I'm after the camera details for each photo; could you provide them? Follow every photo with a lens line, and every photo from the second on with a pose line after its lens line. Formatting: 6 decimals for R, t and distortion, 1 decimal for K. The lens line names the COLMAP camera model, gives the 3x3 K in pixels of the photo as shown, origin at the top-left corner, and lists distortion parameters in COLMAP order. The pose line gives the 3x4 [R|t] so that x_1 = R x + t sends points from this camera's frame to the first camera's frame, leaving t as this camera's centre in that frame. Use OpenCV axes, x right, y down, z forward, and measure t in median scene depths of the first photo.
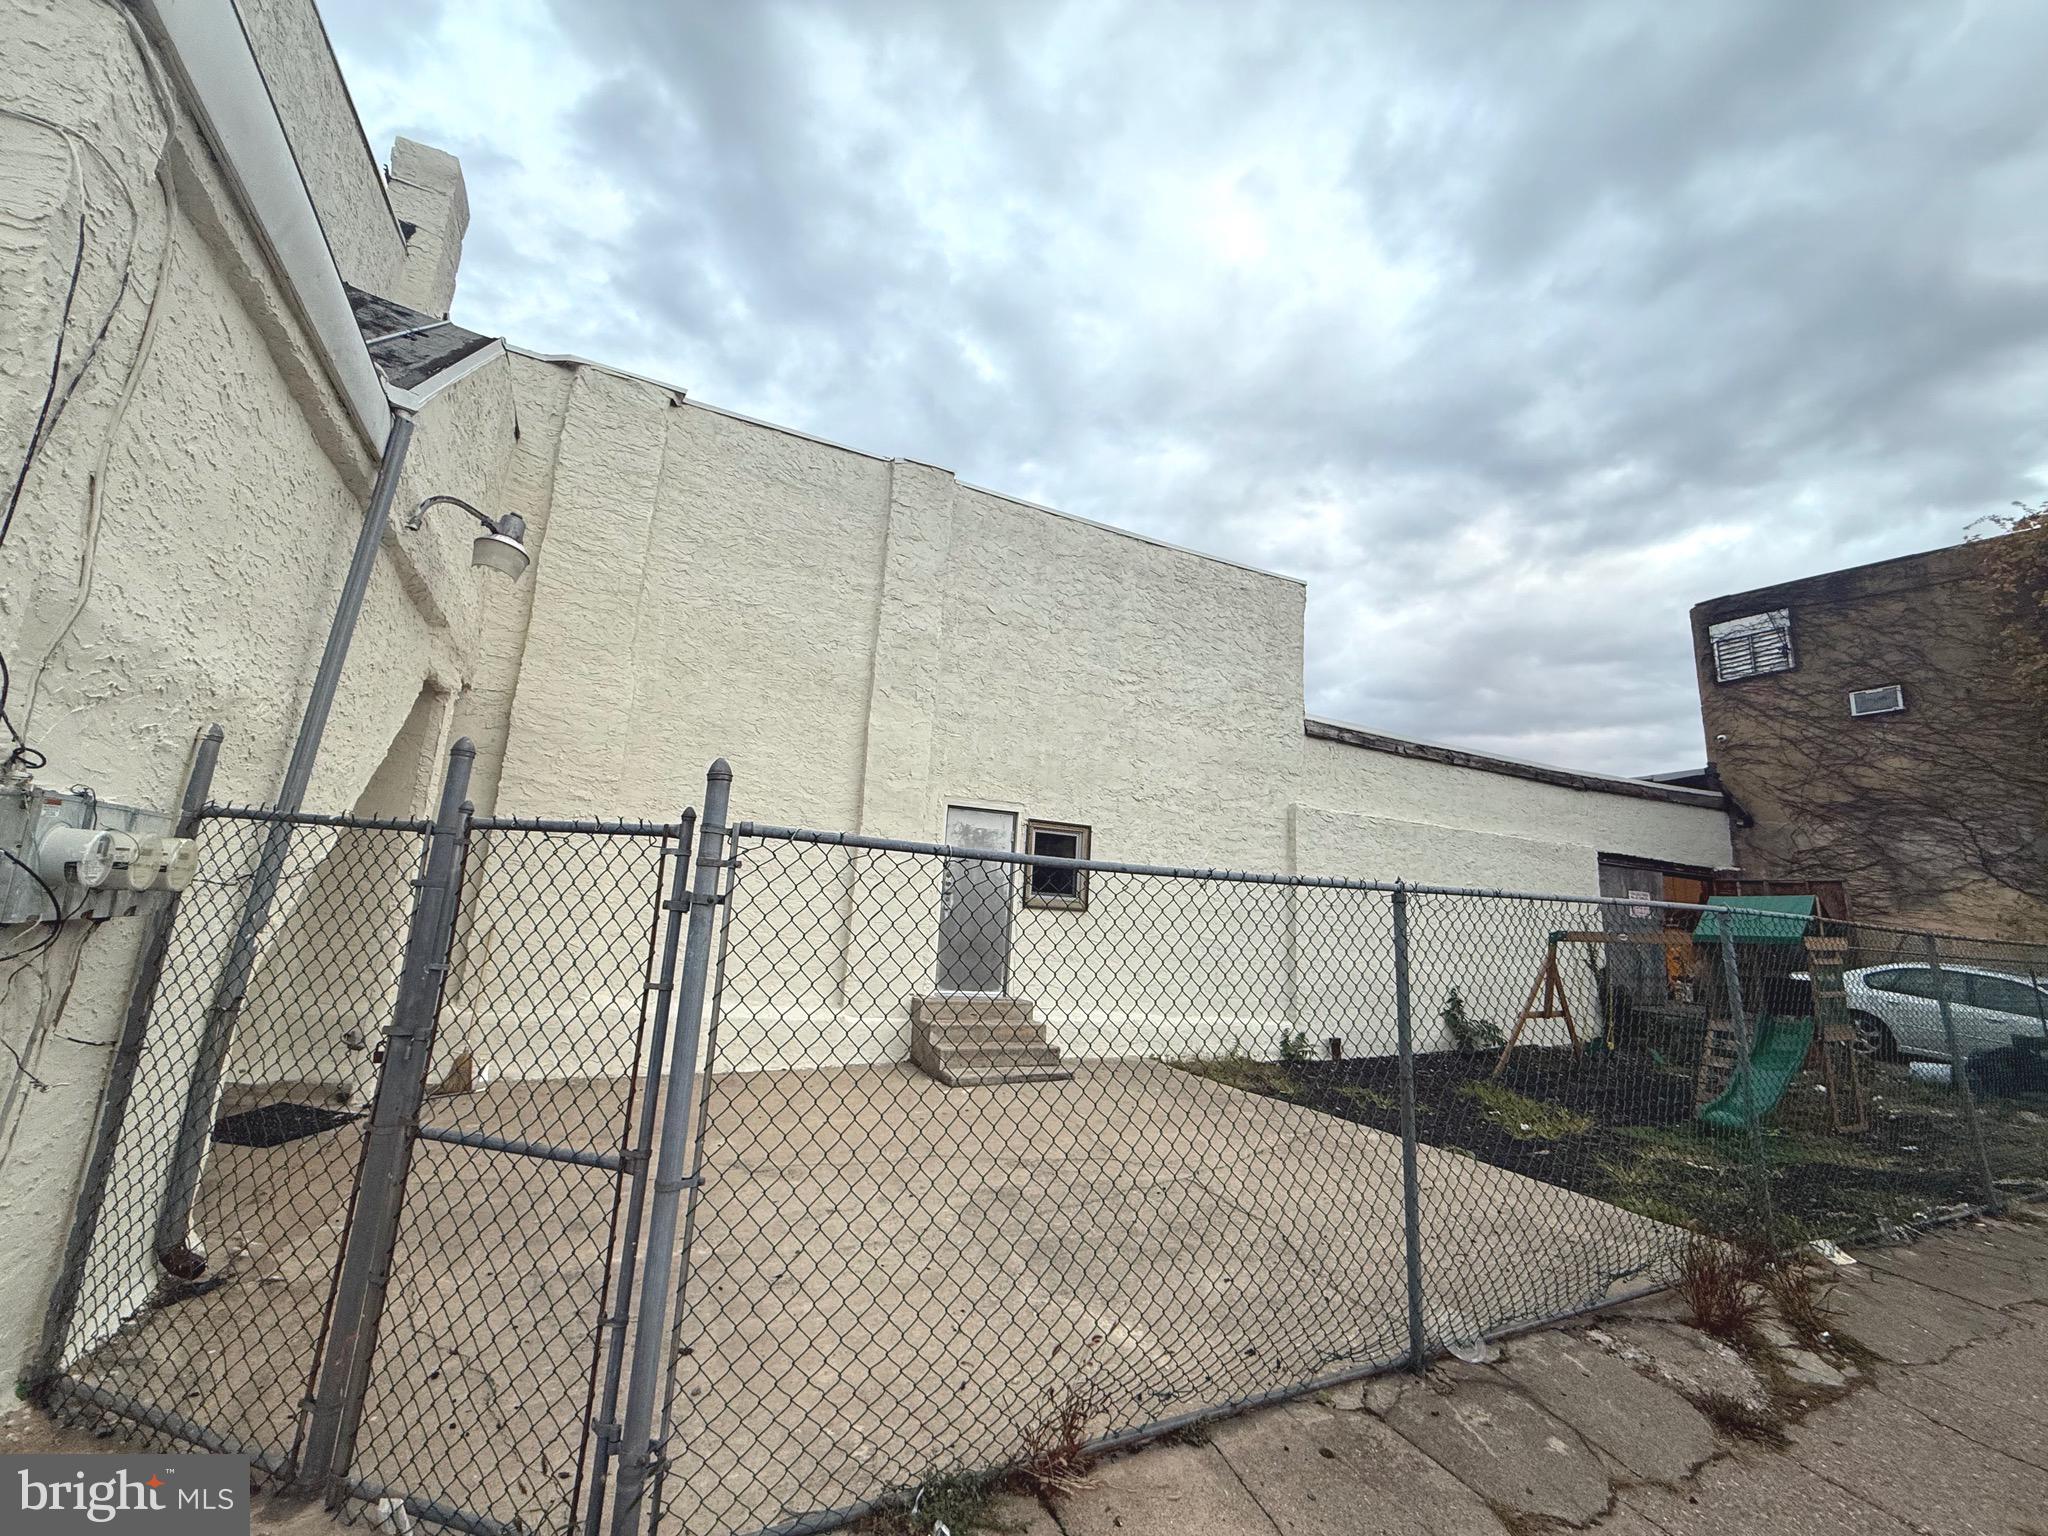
lens RADIAL K [[817.3, 0, 1025.7], [0, 817.3, 767.9], [0, 0, 1]] dist [-0.001550, 0.000277]
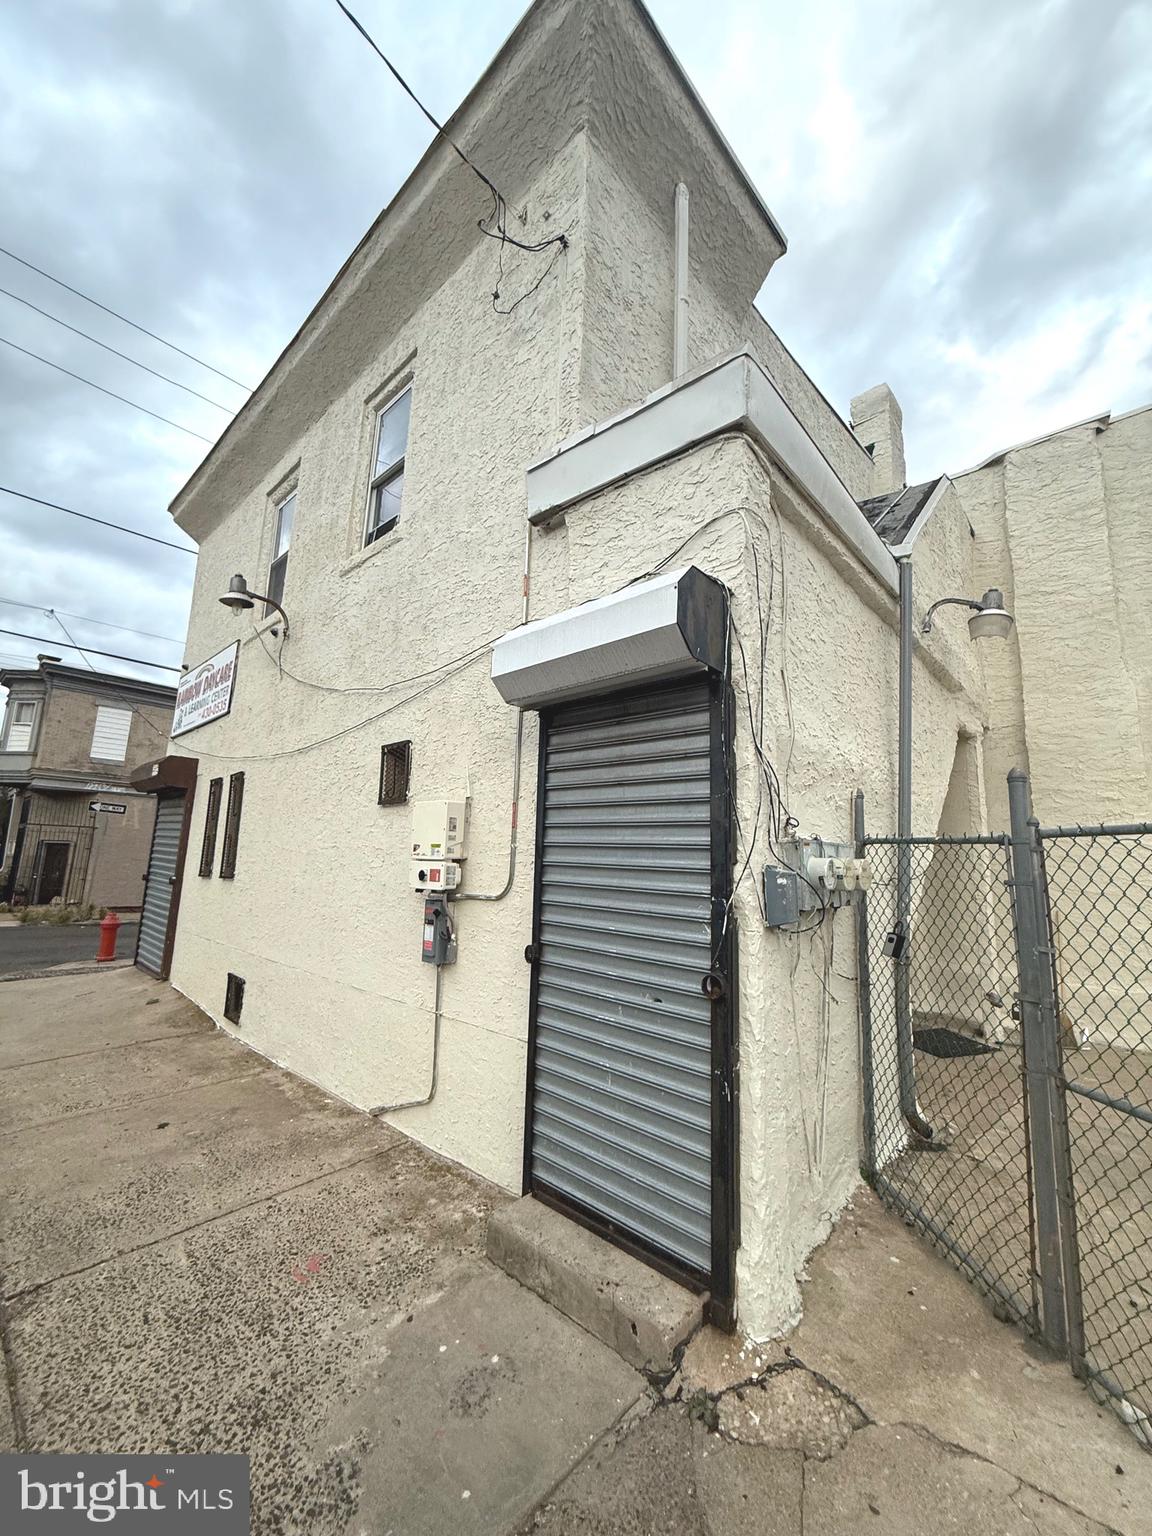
lens RADIAL K [[613.0, 0, 575.0], [0, 613.0, 763.9], [0, 0, 1]] dist [-0.001550, 0.000277]
pose [[0.354791, -0.197285, -0.913894, -0.040445], [0.162677, 0.975600, -0.147451, -0.010016], [0.920684, -0.096355, 0.378227, 0.003053]]
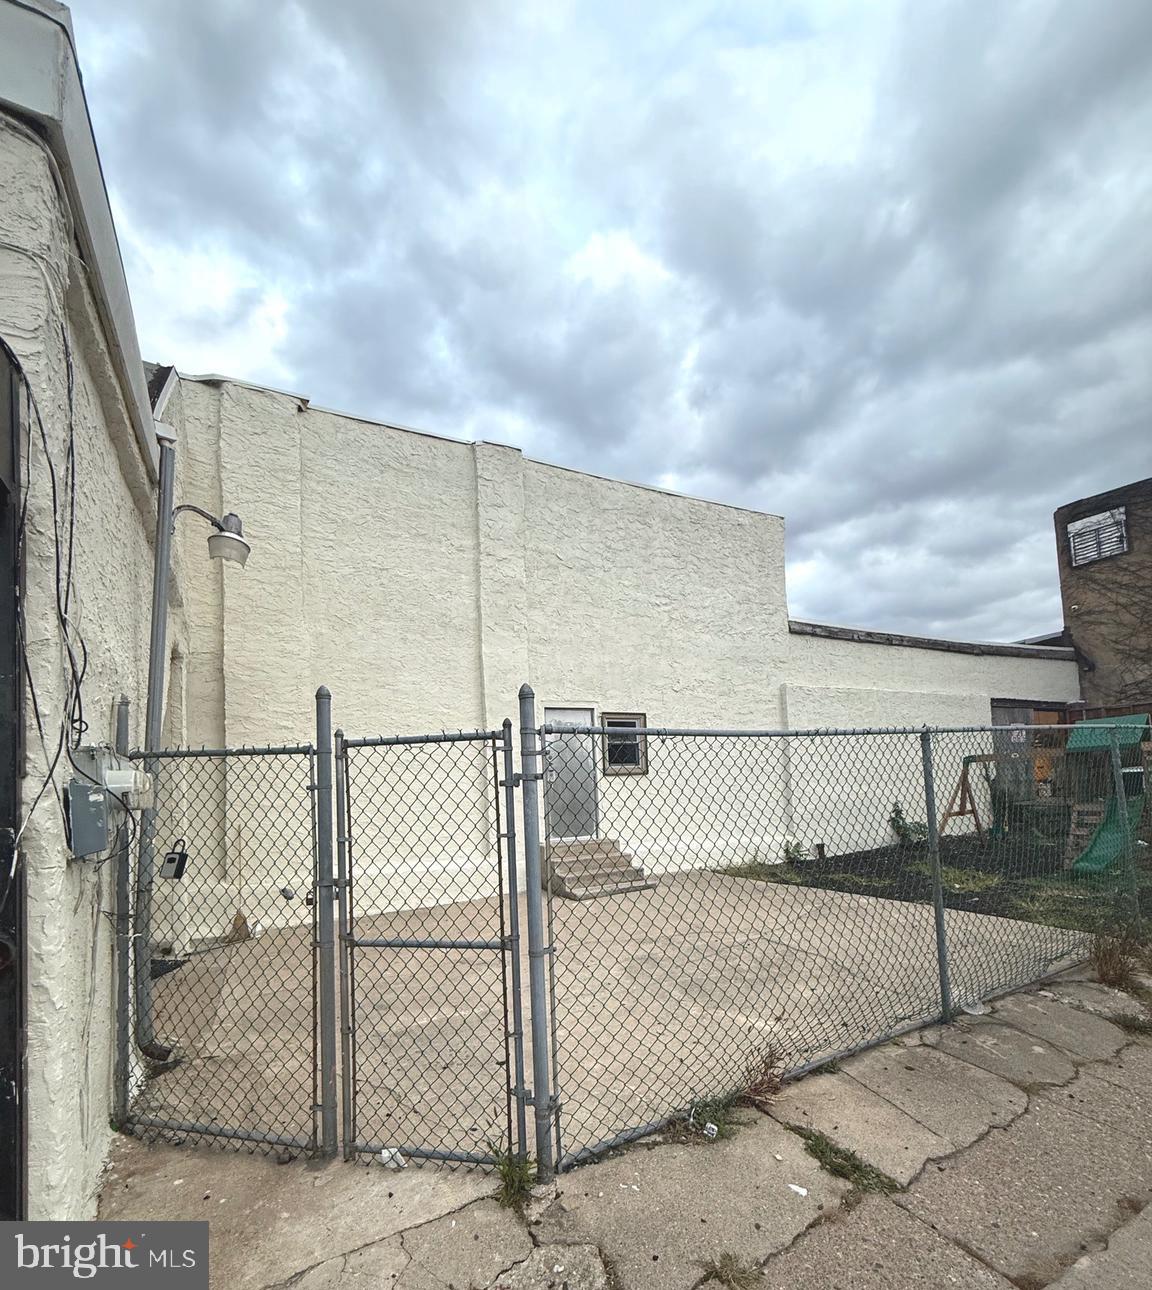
lens RADIAL K [[619.3, 0, 567.2], [0, 619.3, 767.4], [0, 0, 1]] dist [-0.000959, -0.000156]
pose [[0.994307, -0.097988, 0.041849, -0.239135], [0.090771, 0.984676, 0.148911, -0.014768], [-0.055799, -0.144264, 0.987965, -0.092597]]
